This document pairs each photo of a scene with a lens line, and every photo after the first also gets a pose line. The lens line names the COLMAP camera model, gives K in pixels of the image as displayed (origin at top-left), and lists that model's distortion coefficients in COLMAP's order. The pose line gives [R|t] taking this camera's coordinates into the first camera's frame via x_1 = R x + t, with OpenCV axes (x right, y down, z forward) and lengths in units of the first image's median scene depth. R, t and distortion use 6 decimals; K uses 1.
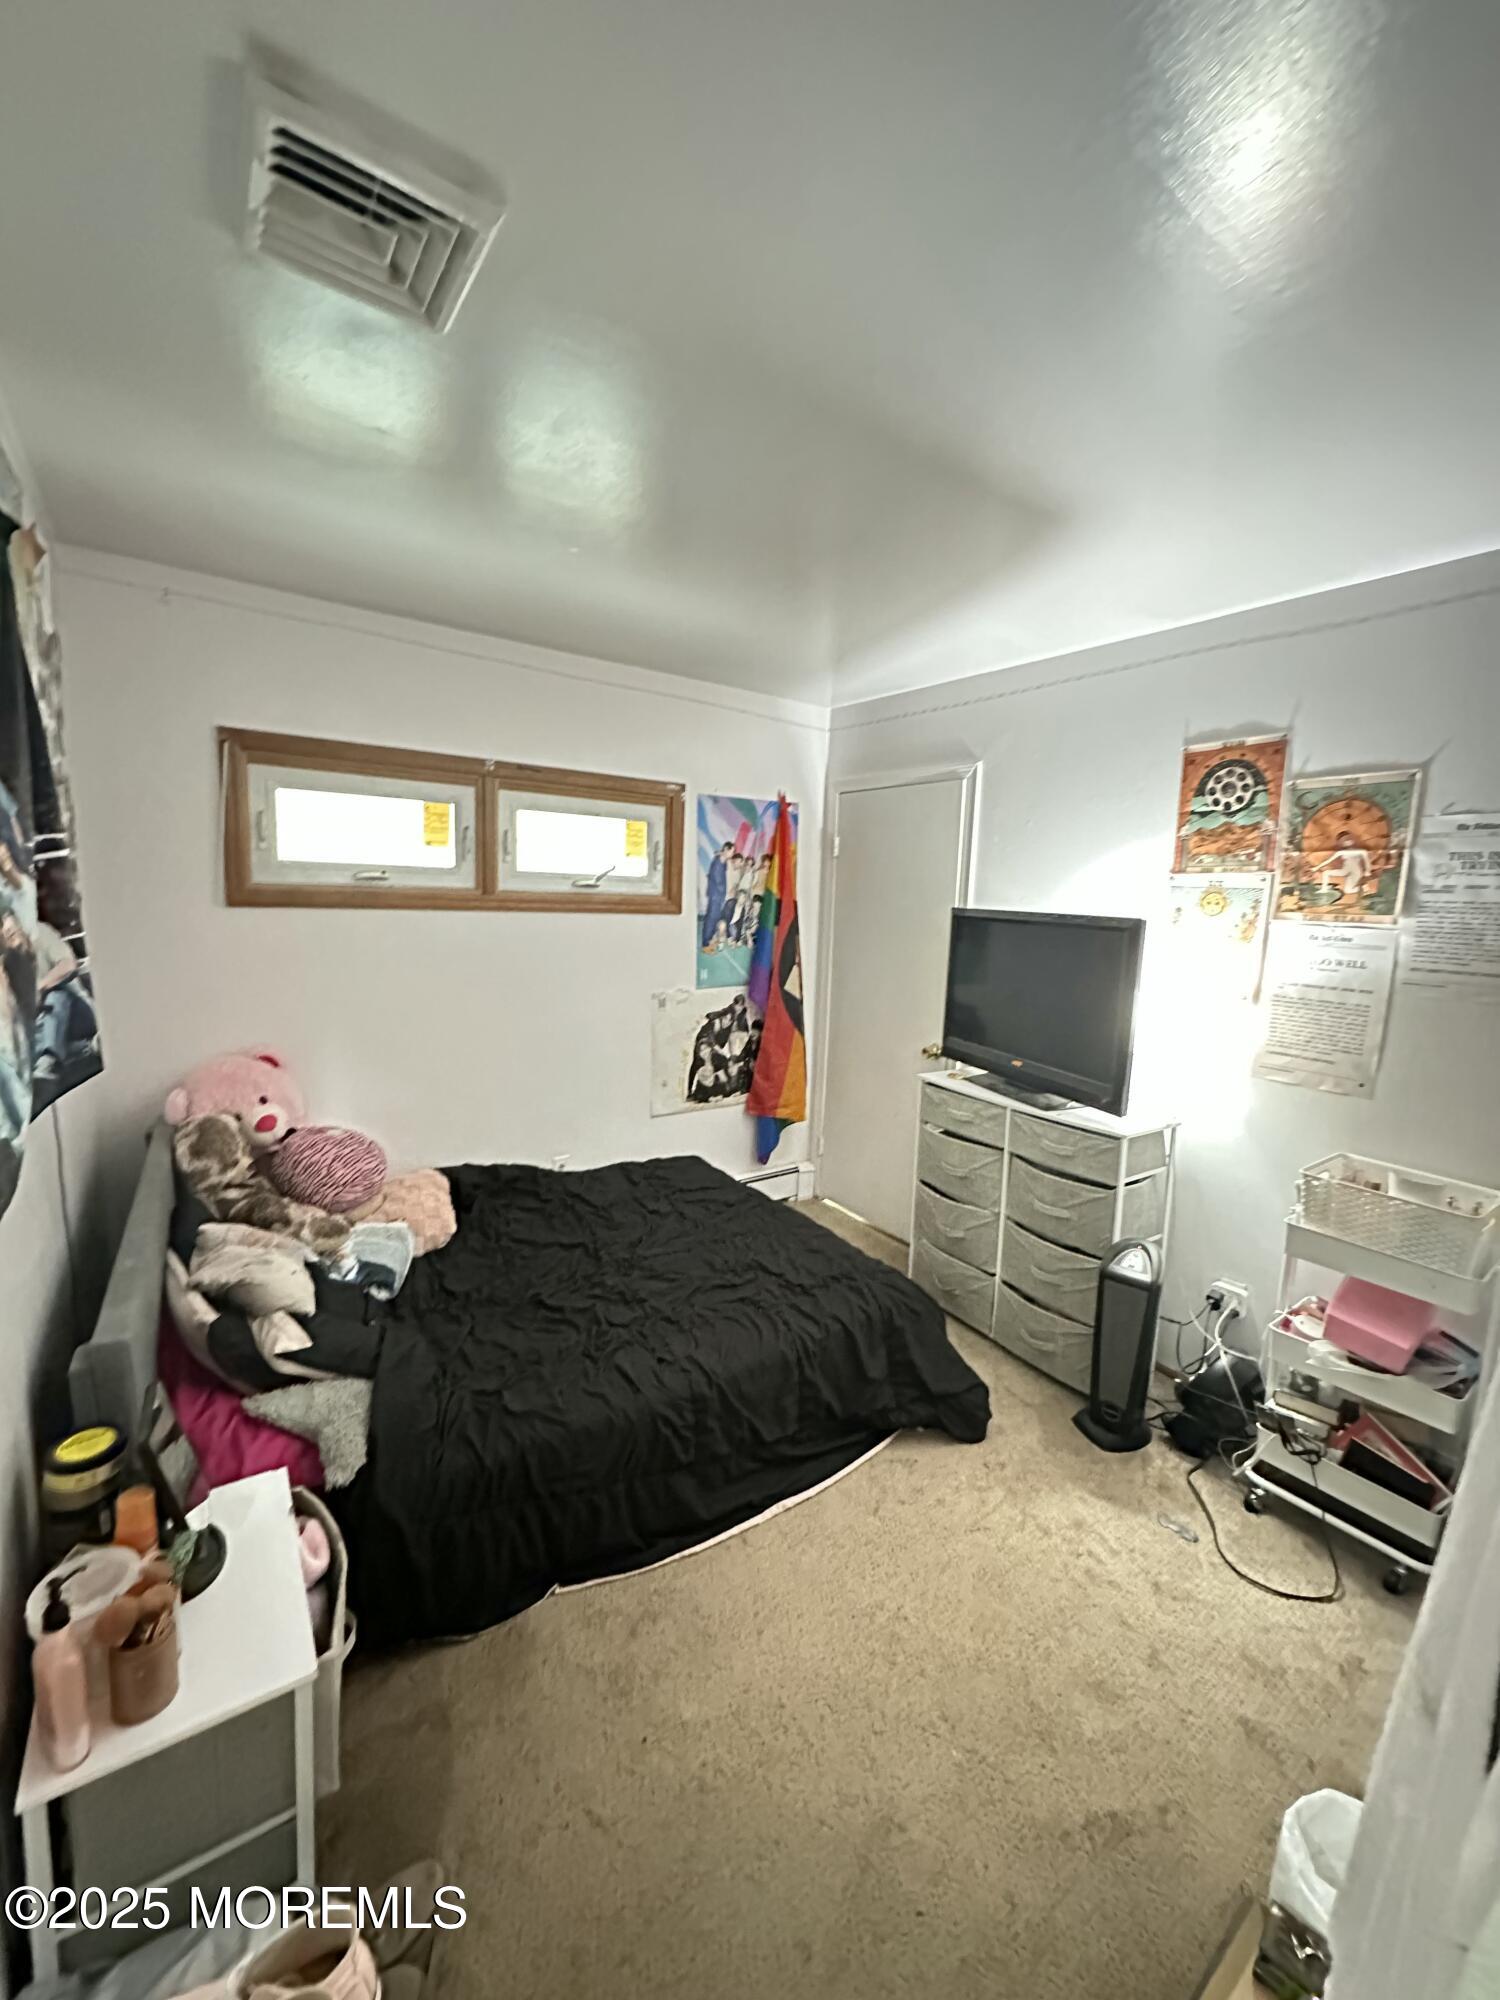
lens RADIAL K [[796.1, 0, 747.6], [0, 796.1, 996.2], [0, 0, 1]] dist [-0.003462, 0.000804]
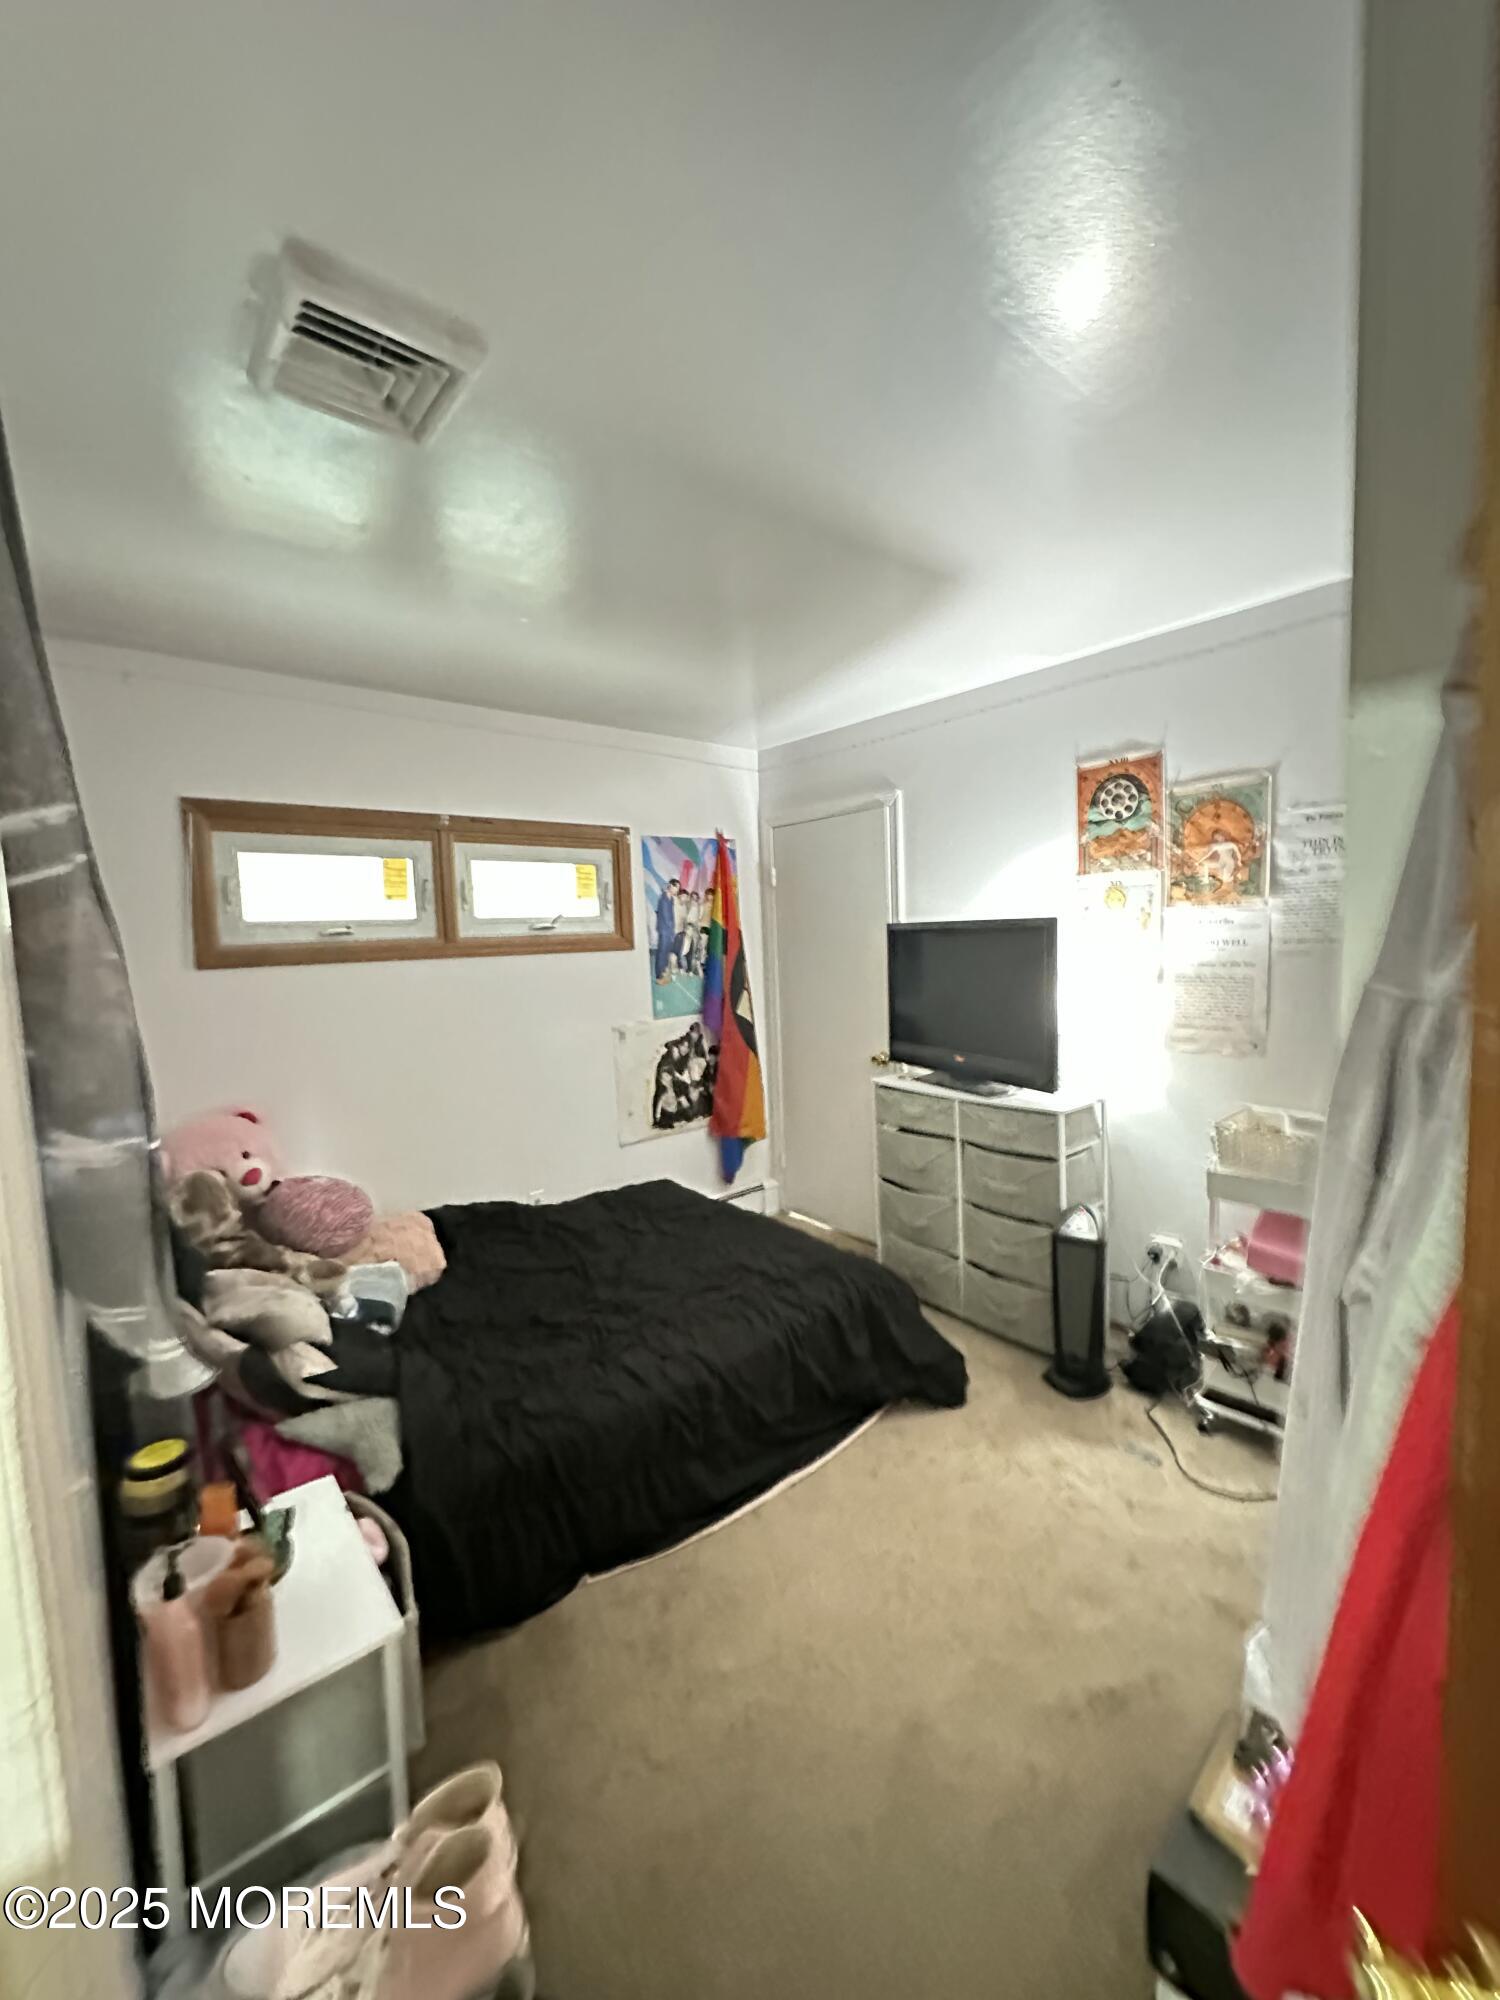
lens RADIAL K [[796.1, 0, 745.2], [0, 796.1, 995.4], [0, 0, 1]] dist [-0.003462, 0.000804]
pose [[0.993653, -0.078534, 0.080538, -0.042569], [0.082698, 0.995333, -0.049741, 0.034152], [-0.076255, 0.056085, 0.995510, -0.085368]]
